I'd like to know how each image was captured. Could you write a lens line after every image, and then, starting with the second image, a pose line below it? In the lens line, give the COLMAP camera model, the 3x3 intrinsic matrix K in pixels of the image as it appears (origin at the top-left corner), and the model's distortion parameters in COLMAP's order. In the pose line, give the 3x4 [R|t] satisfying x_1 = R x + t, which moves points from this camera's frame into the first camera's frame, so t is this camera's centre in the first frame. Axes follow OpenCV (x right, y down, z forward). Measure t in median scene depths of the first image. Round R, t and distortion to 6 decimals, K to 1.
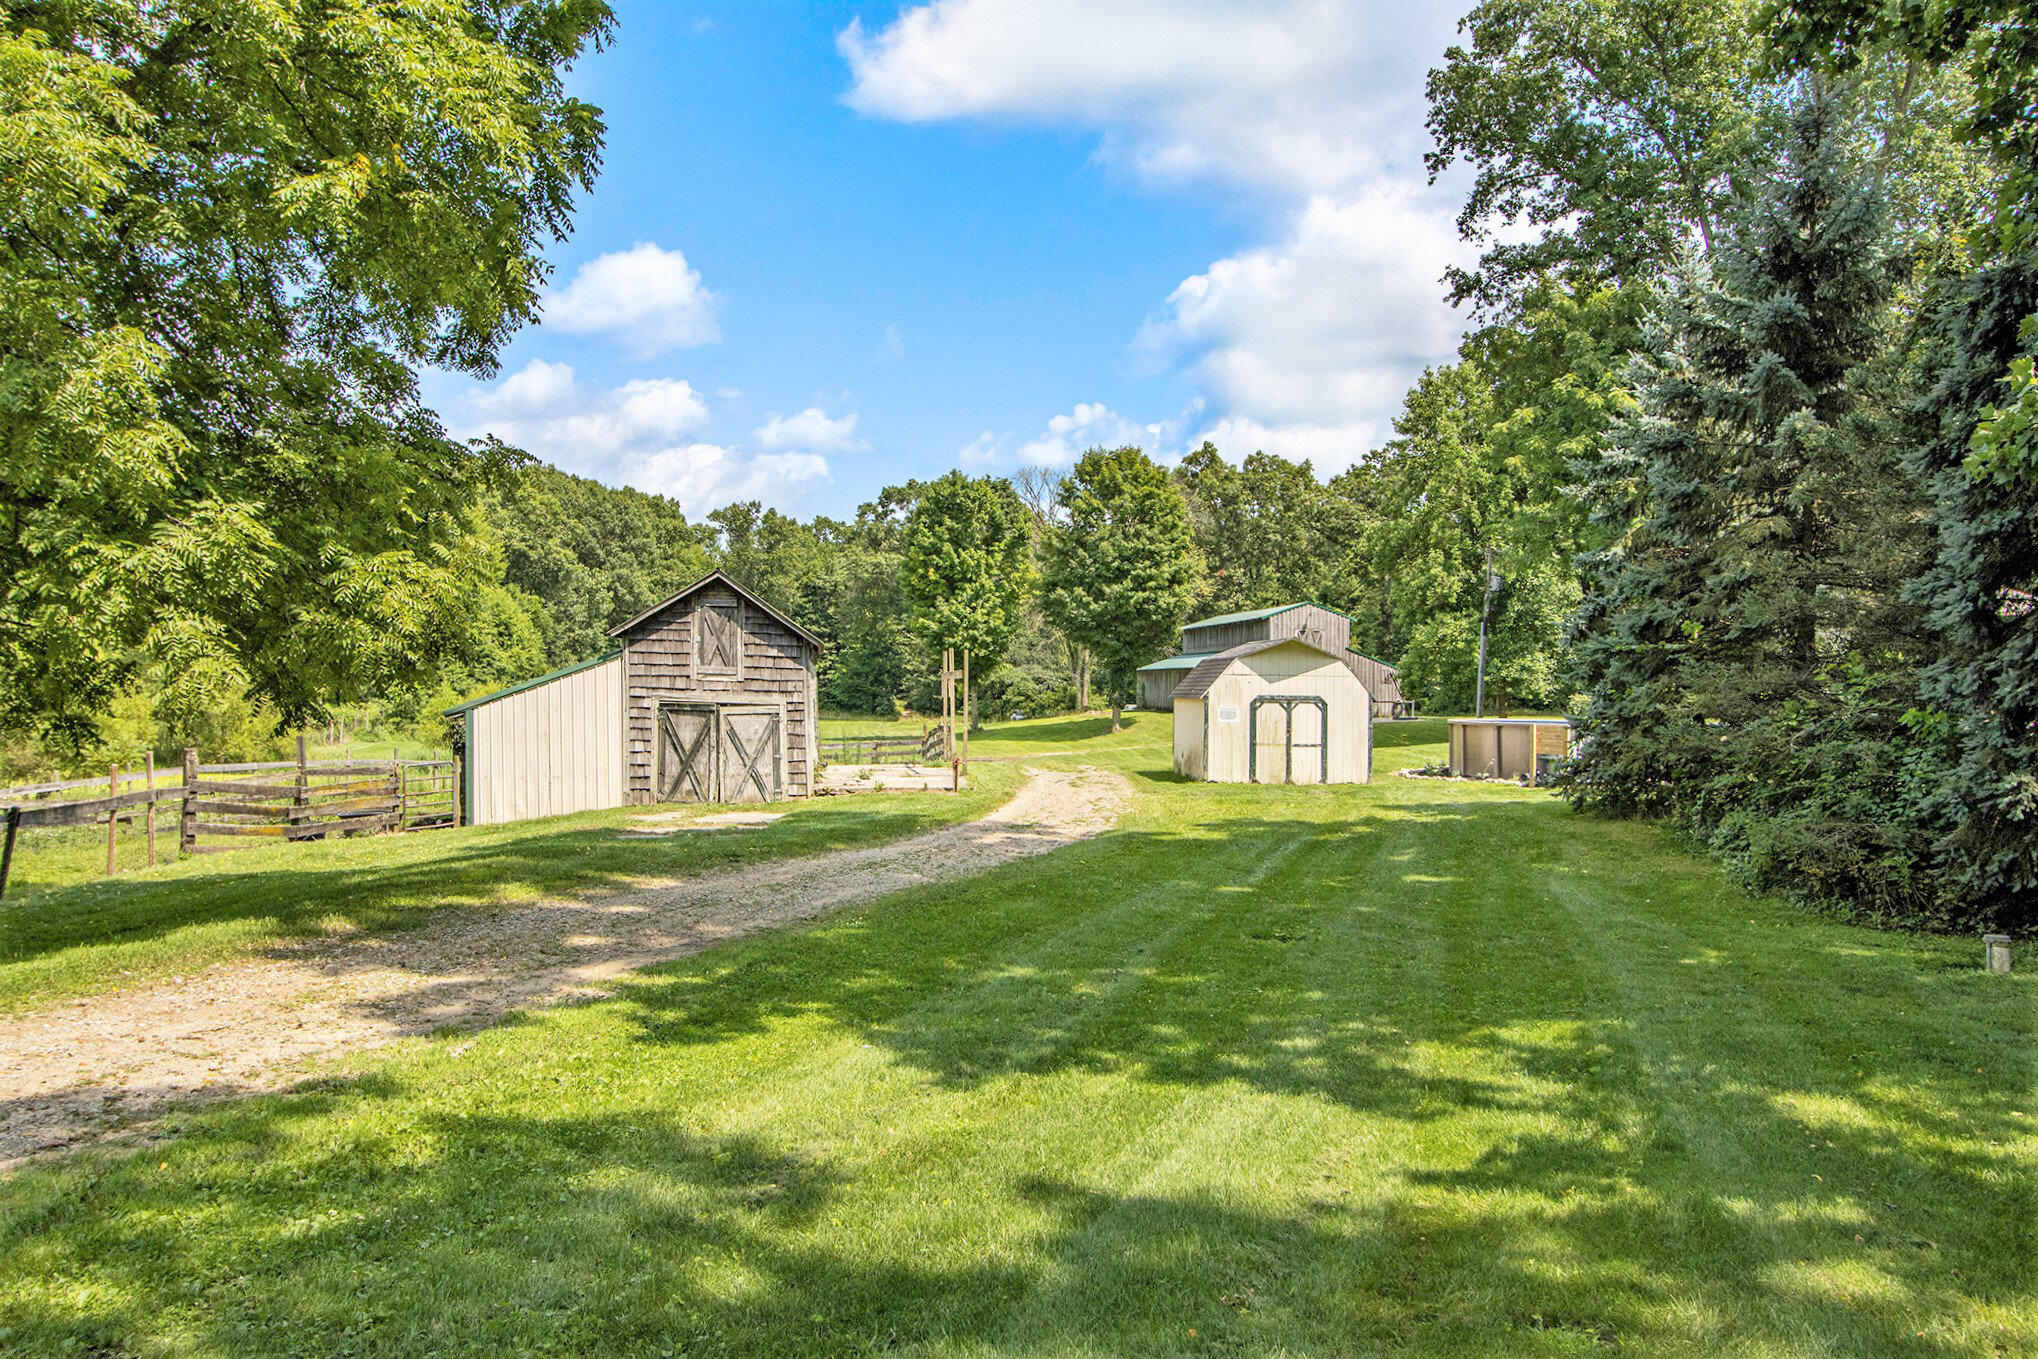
lens RADIAL K [[1516.0, 0, 1018.7], [0, 1516.0, 726.9], [0, 0, 1]] dist [0.190760, -0.000088]
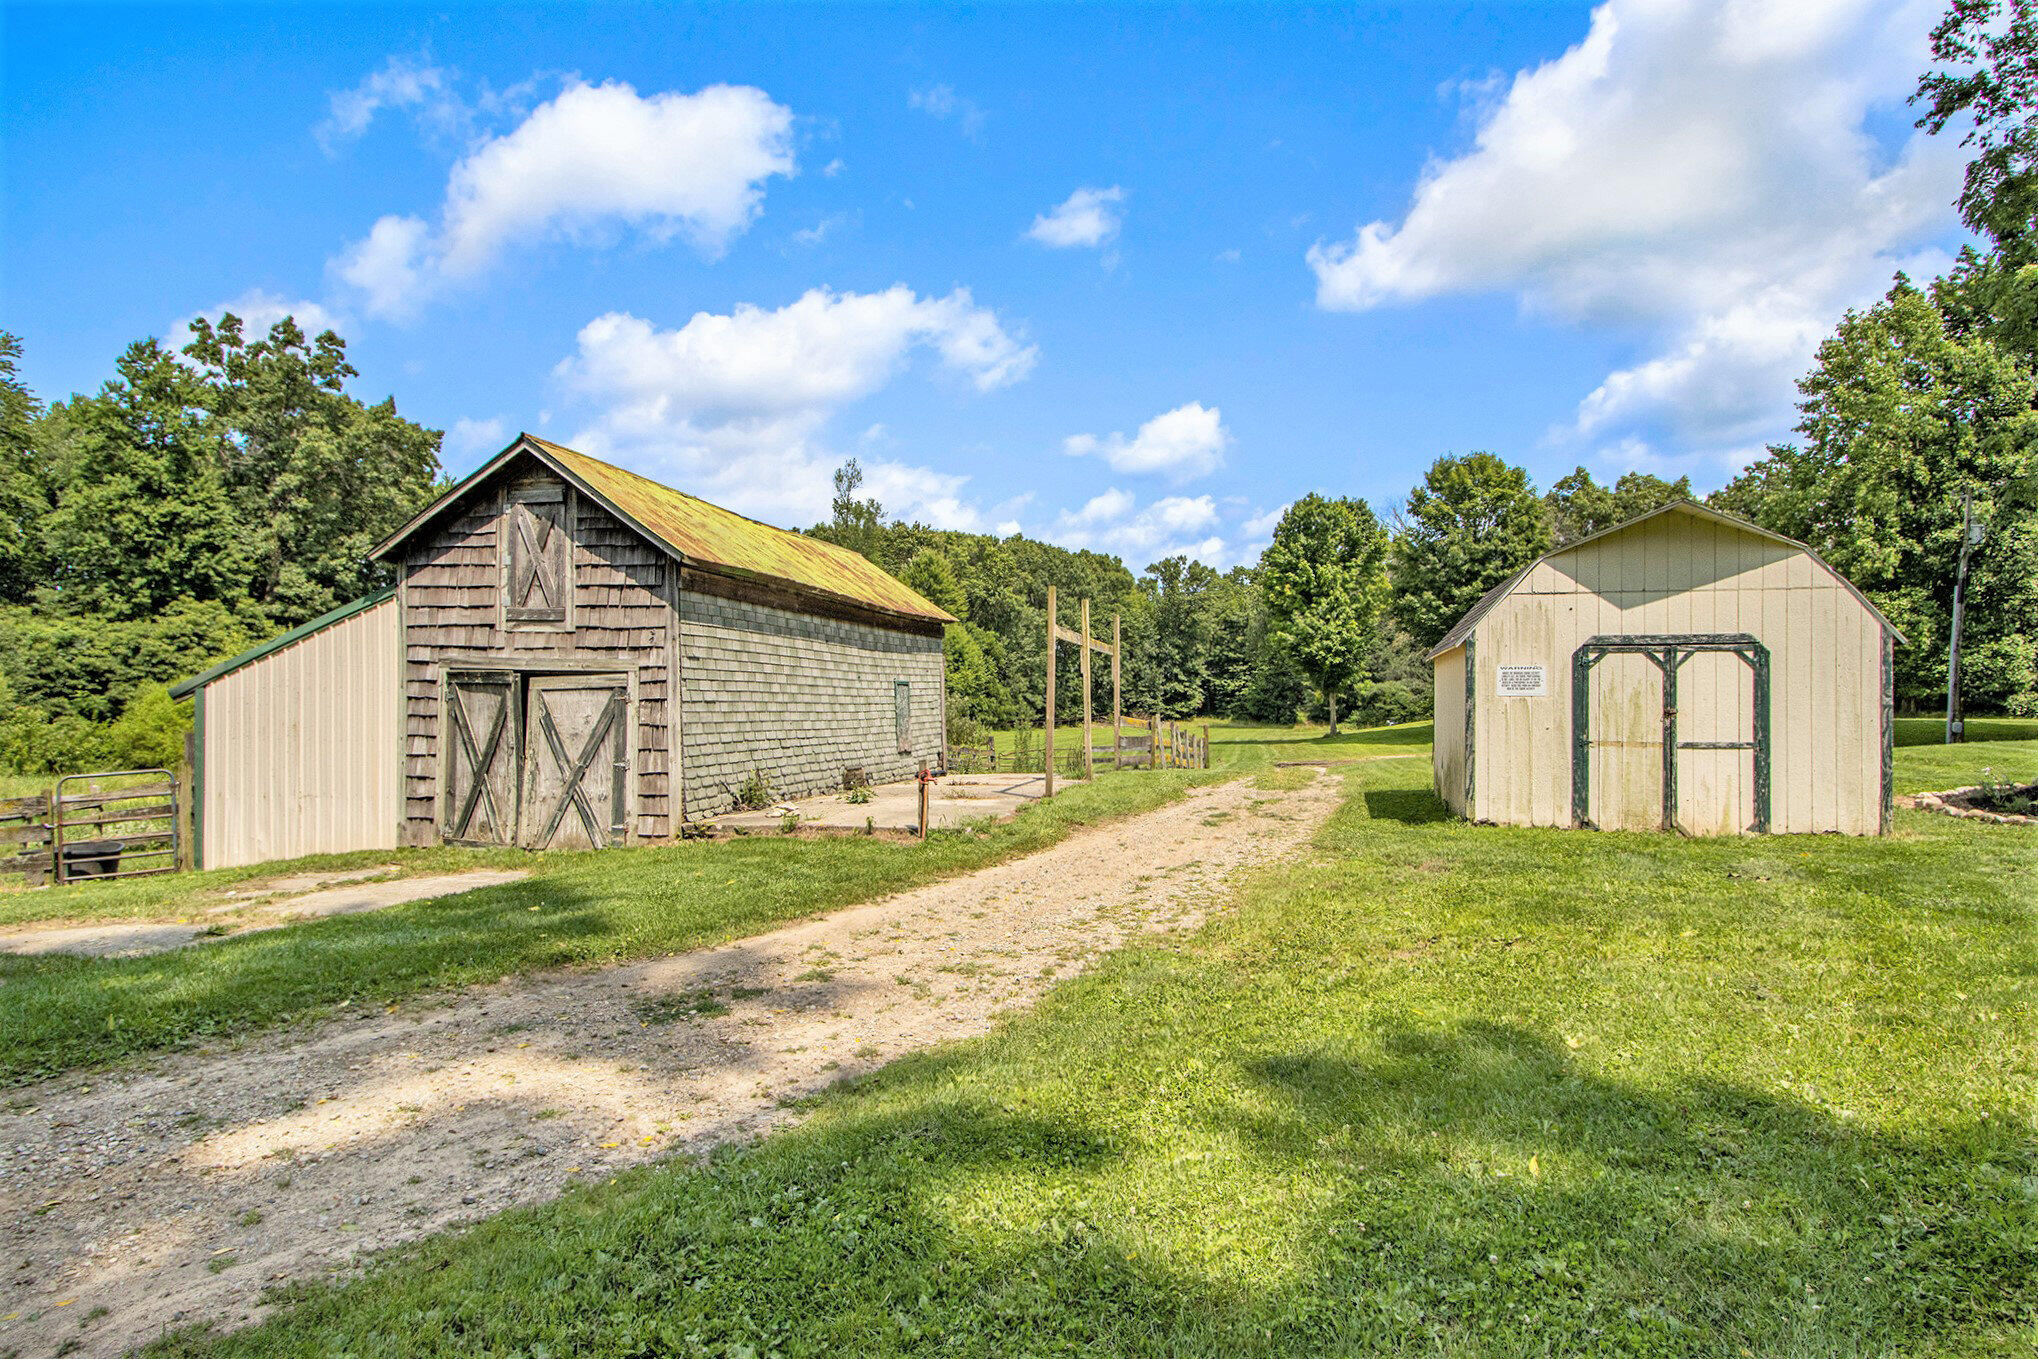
lens RADIAL K [[1130.3, 0, 1018.1], [0, 1130.3, 731.1], [0, 0, 1]] dist [0.026051, 0.001563]
pose [[0.942357, -0.003489, -0.334591, 0.044378], [0.002379, 0.999990, -0.003727, 0.003467], [0.334601, 0.002716, 0.942356, 0.252851]]
